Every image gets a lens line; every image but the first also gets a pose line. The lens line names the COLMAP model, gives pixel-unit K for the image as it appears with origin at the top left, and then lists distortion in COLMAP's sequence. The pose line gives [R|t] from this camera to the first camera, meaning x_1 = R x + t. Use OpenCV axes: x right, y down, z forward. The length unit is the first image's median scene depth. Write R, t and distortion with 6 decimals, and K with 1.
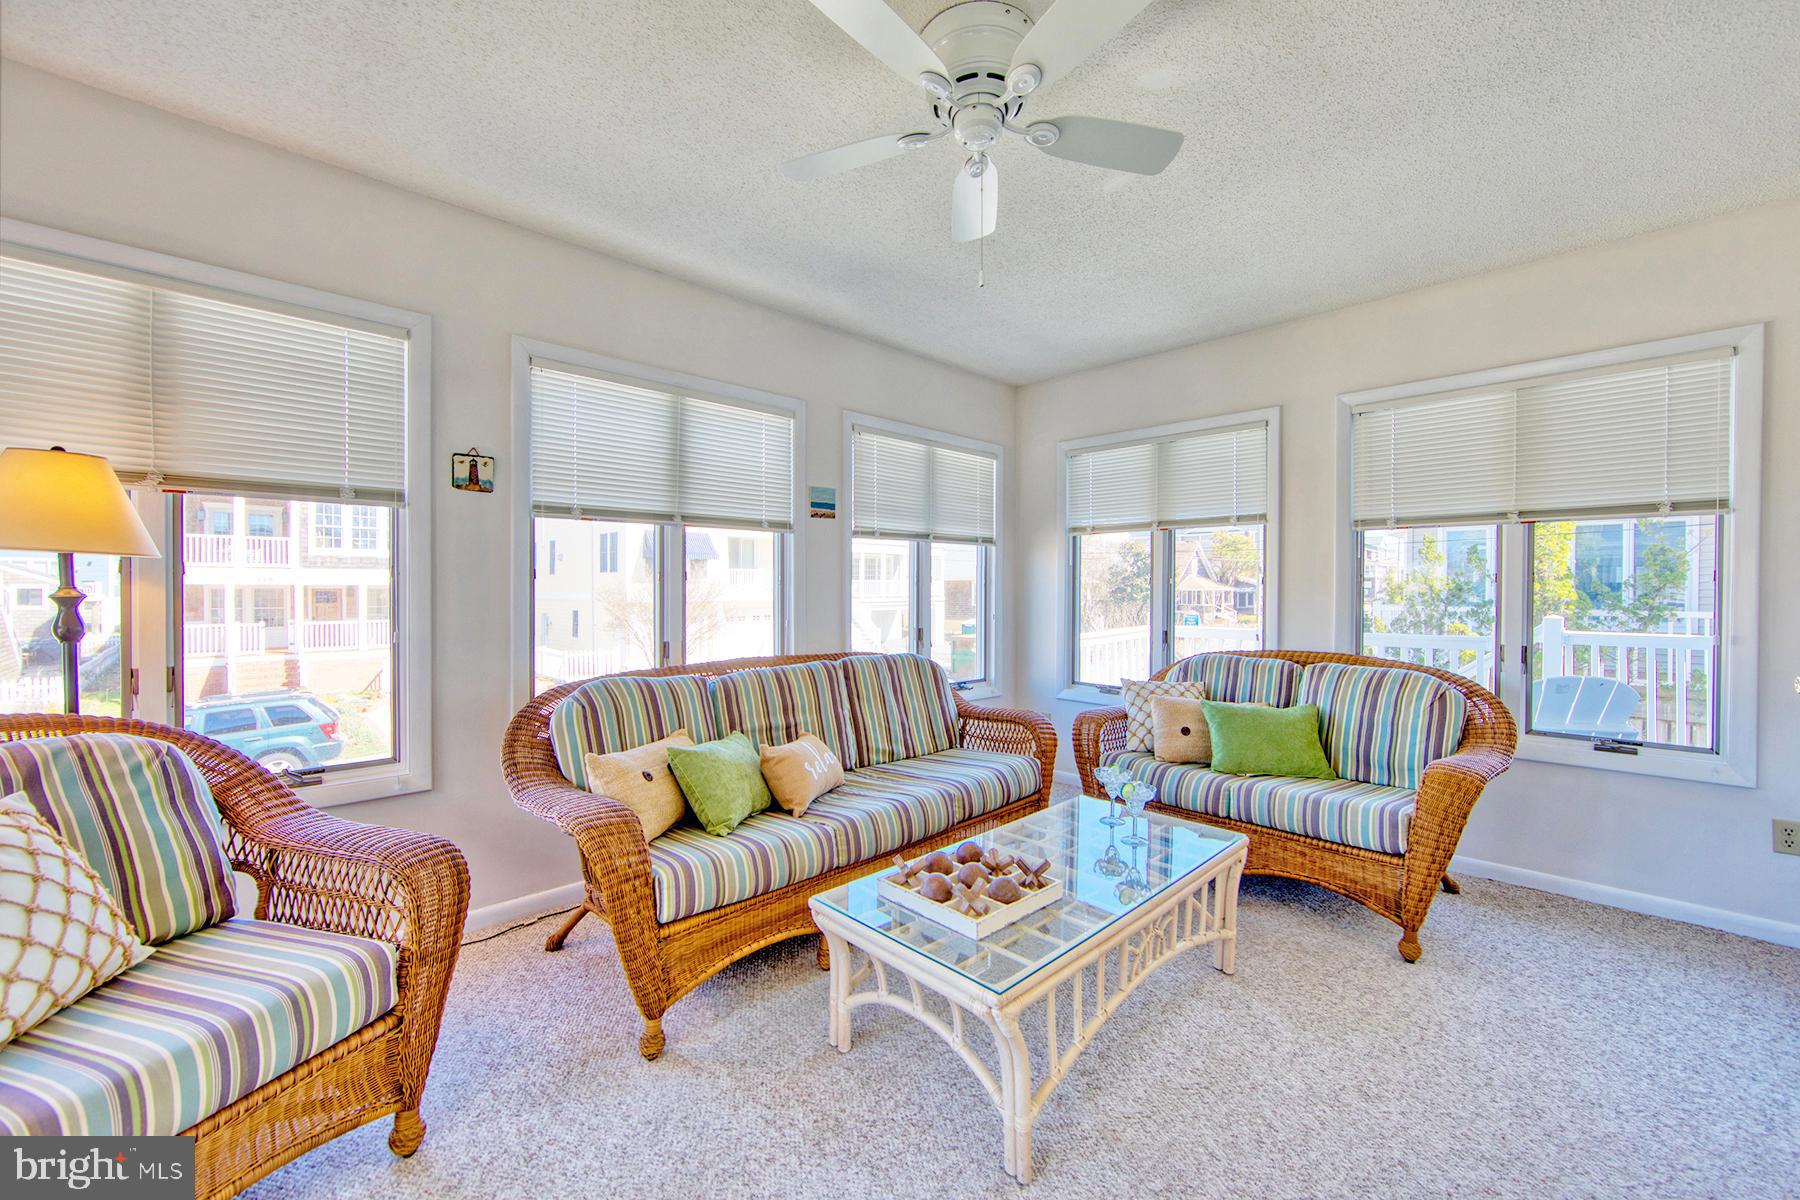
lens RADIAL K [[735.6, 0, 884.7], [0, 735.6, 596.1], [0, 0, 1]] dist [-0.010654, 0.000282]
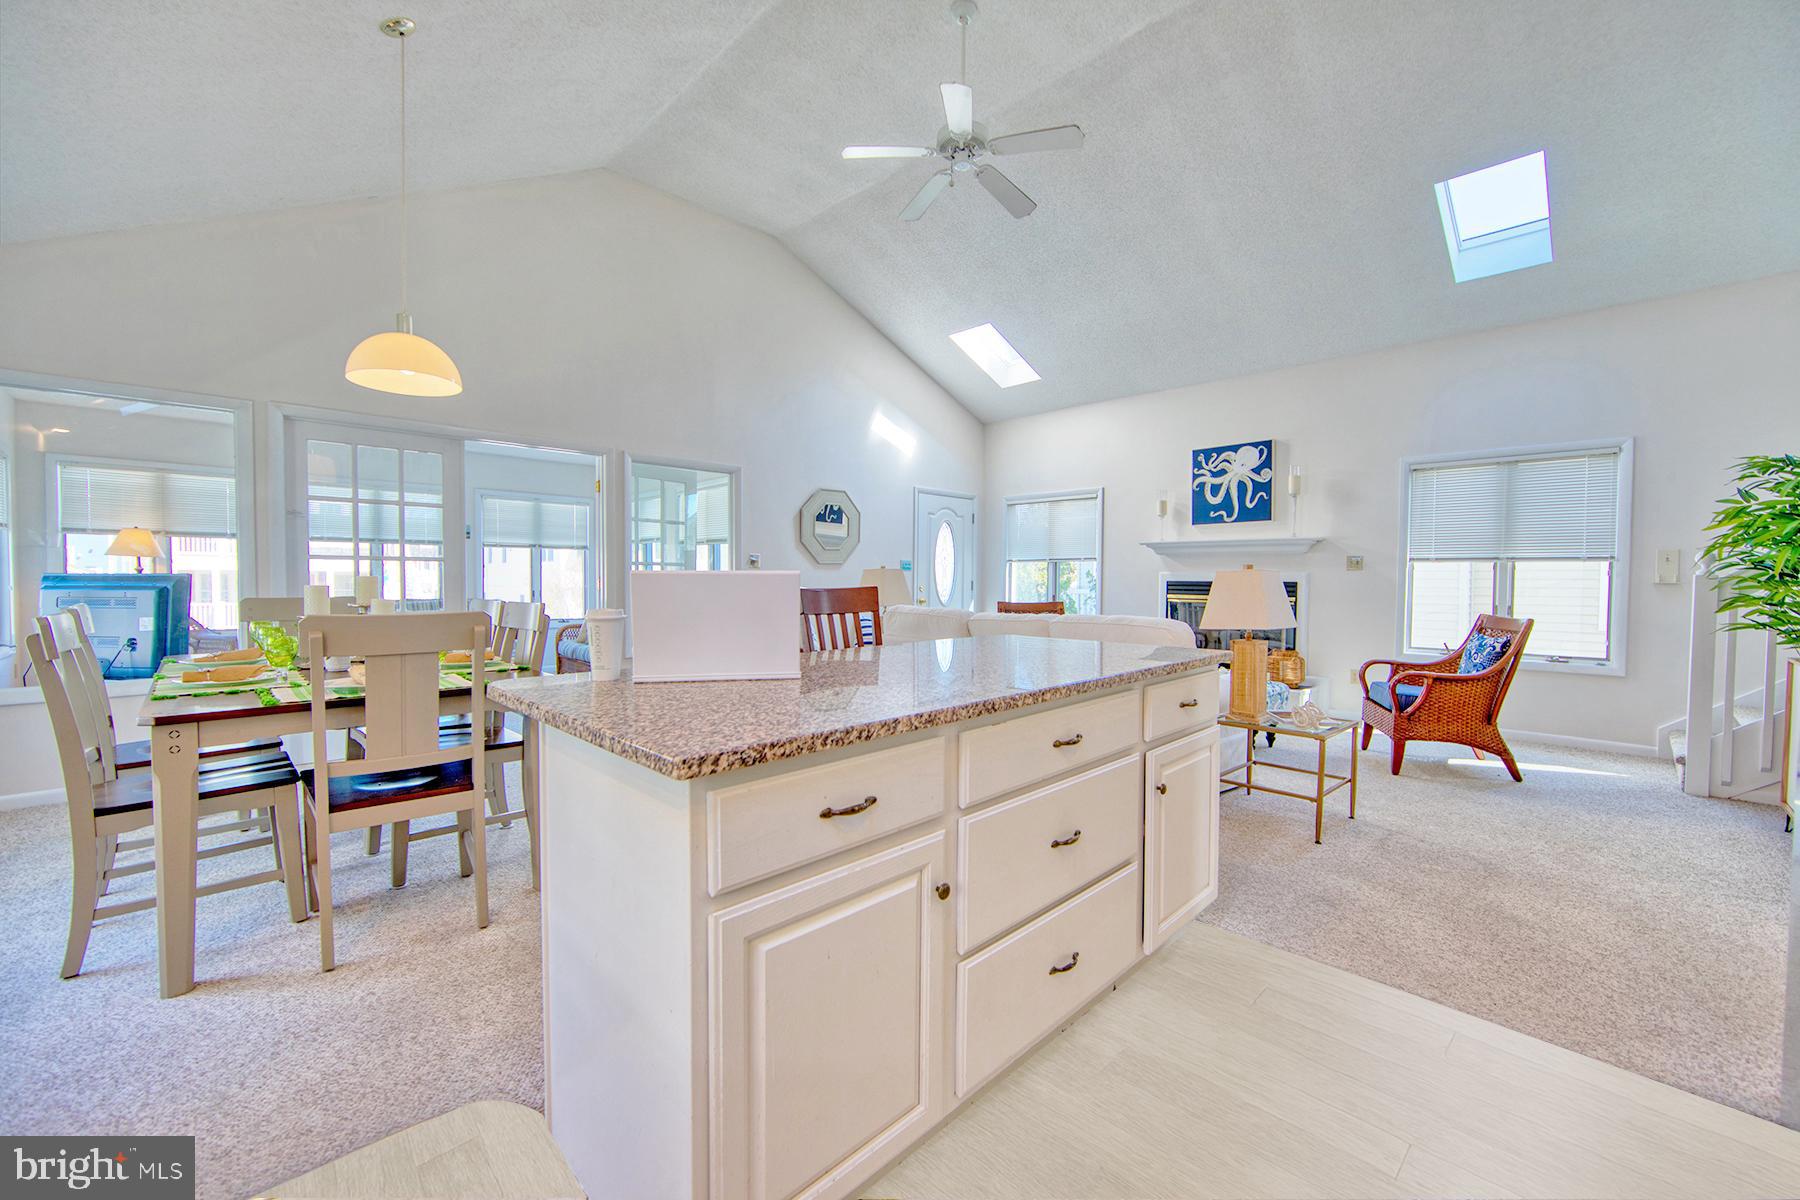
lens RADIAL K [[723.2, 0, 871.7], [0, 723.2, 605.5], [0, 0, 1]] dist [-0.003020, -0.000050]
pose [[0.999979, 0.005318, -0.003648, 1.258683], [-0.005232, 0.999717, 0.023218, 0.040552], [0.003771, -0.023198, 0.999724, -1.277545]]
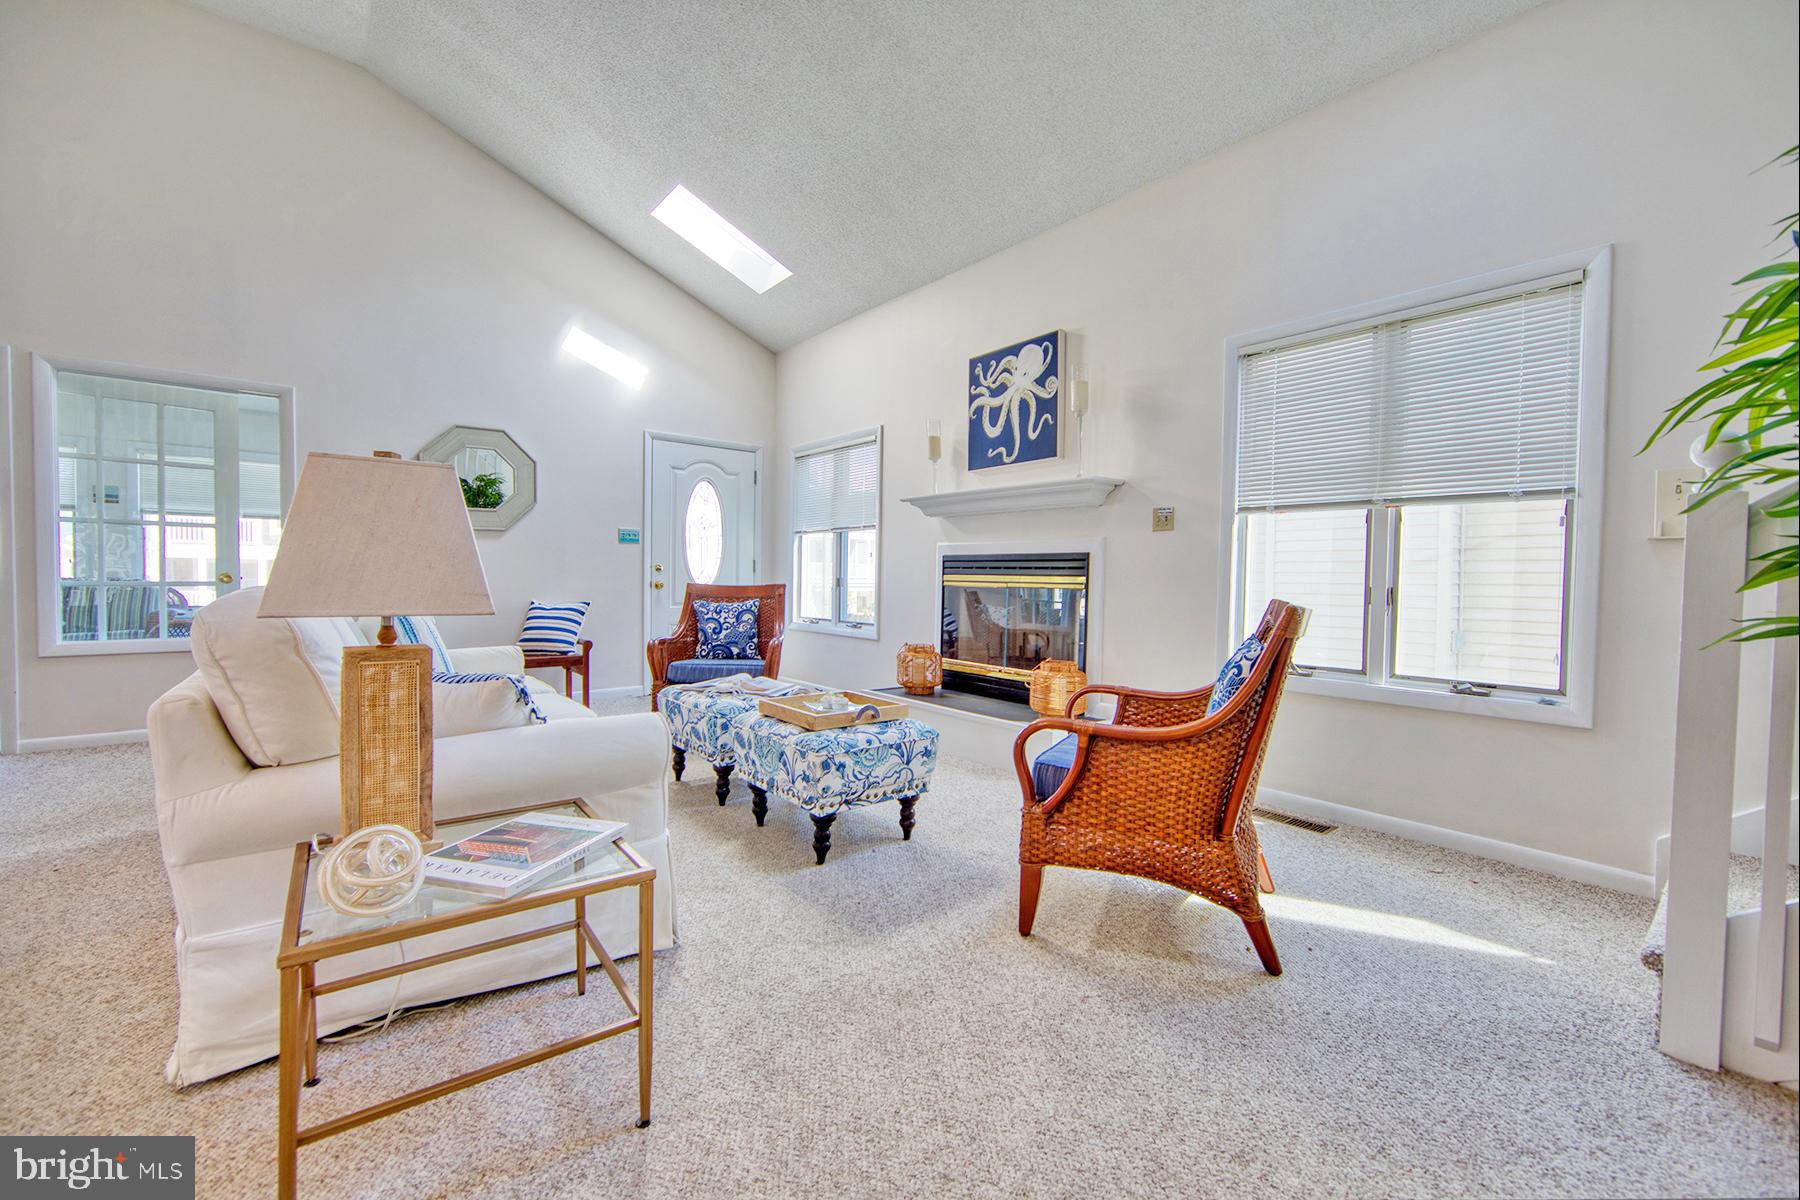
lens RADIAL K [[711.3, 0, 900.0], [0, 711.3, 600.0], [0, 0, 1]] dist [-0.002758, -0.000382]
pose [[0.996179, 0.014026, -0.086203, 2.168545], [-0.012497, 0.999755, 0.018247, 0.078057], [0.086438, -0.017100, 0.996110, -0.565703]]
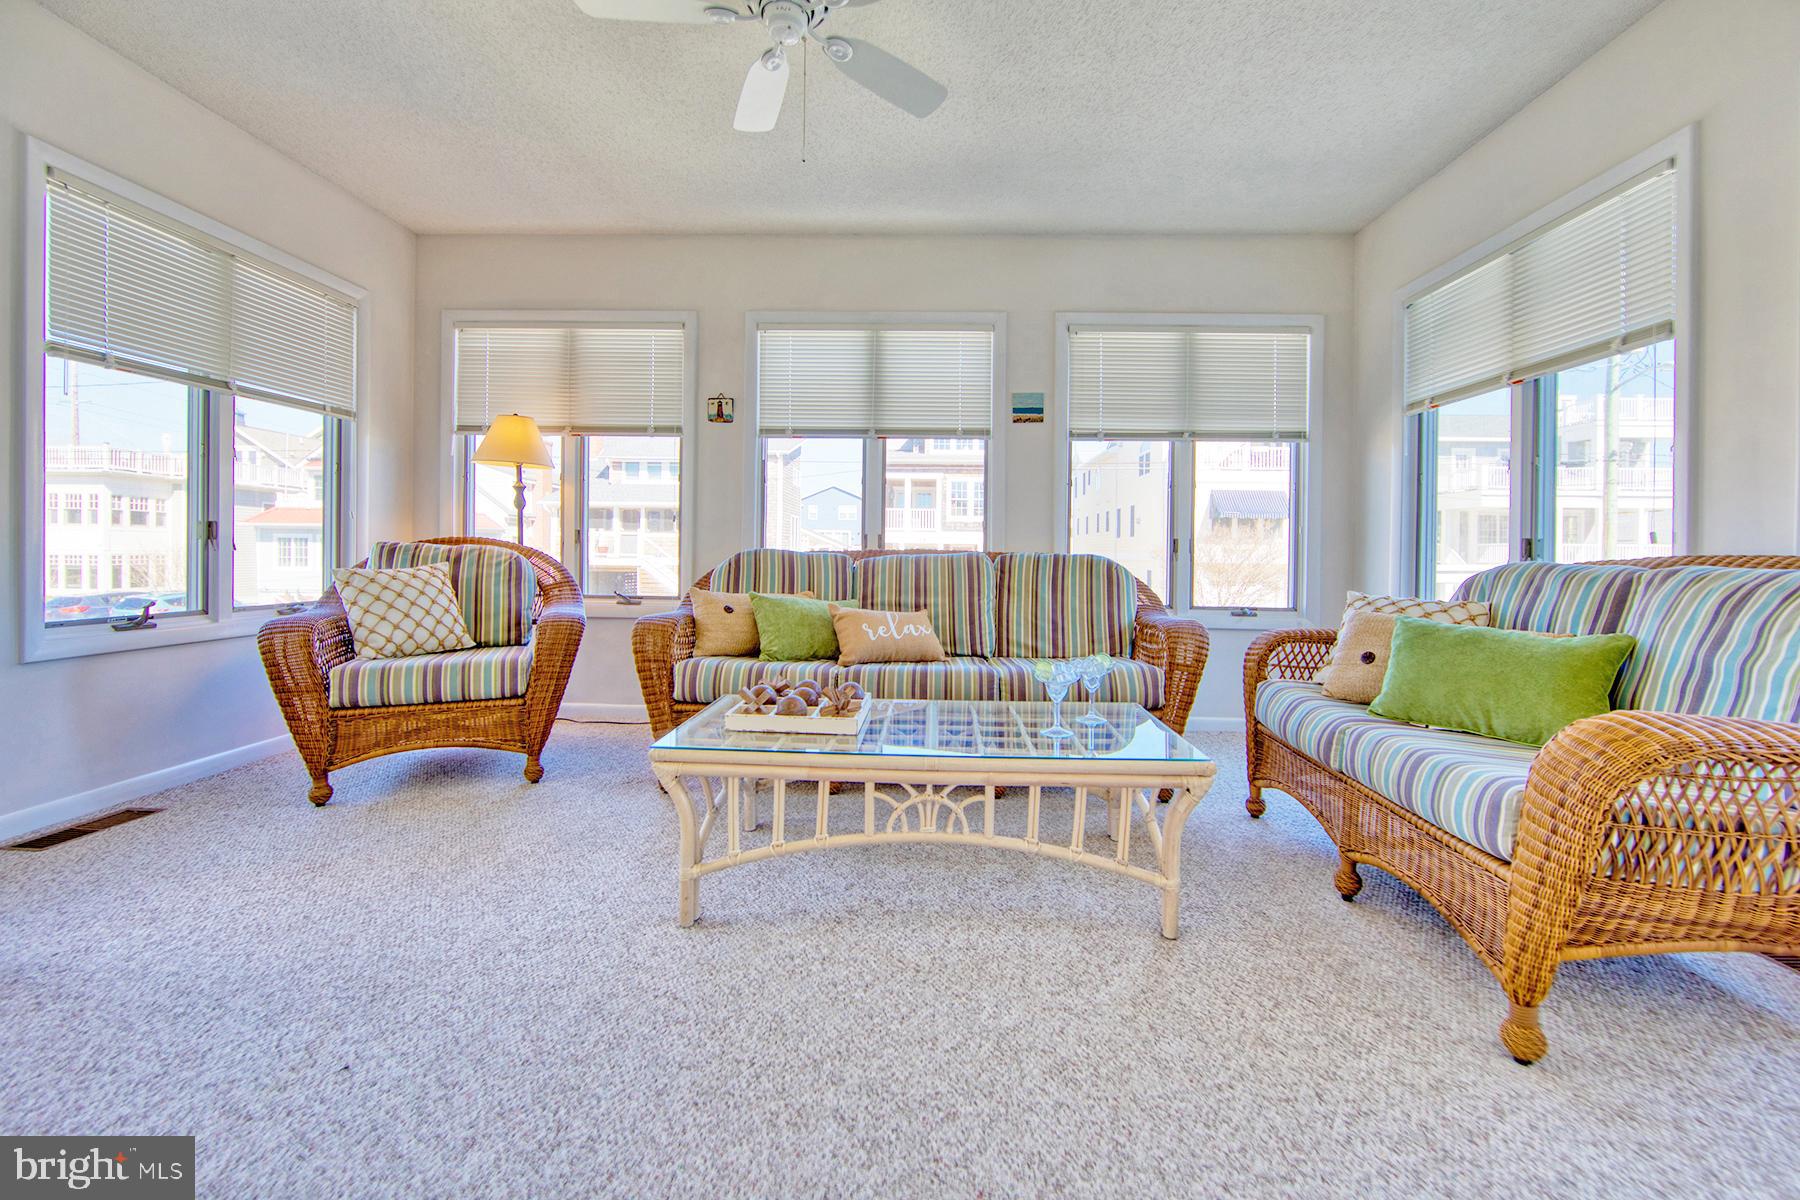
lens RADIAL K [[711.5, 0, 910.1], [0, 711.5, 560.0], [0, 0, 1]] dist [-0.002281, 0.000029]
pose [[0.691415, 0.012583, -0.722349, 0.566063], [-0.020908, 0.999778, -0.002597, 0.098868], [0.722155, 0.016898, 0.691524, 0.216802]]
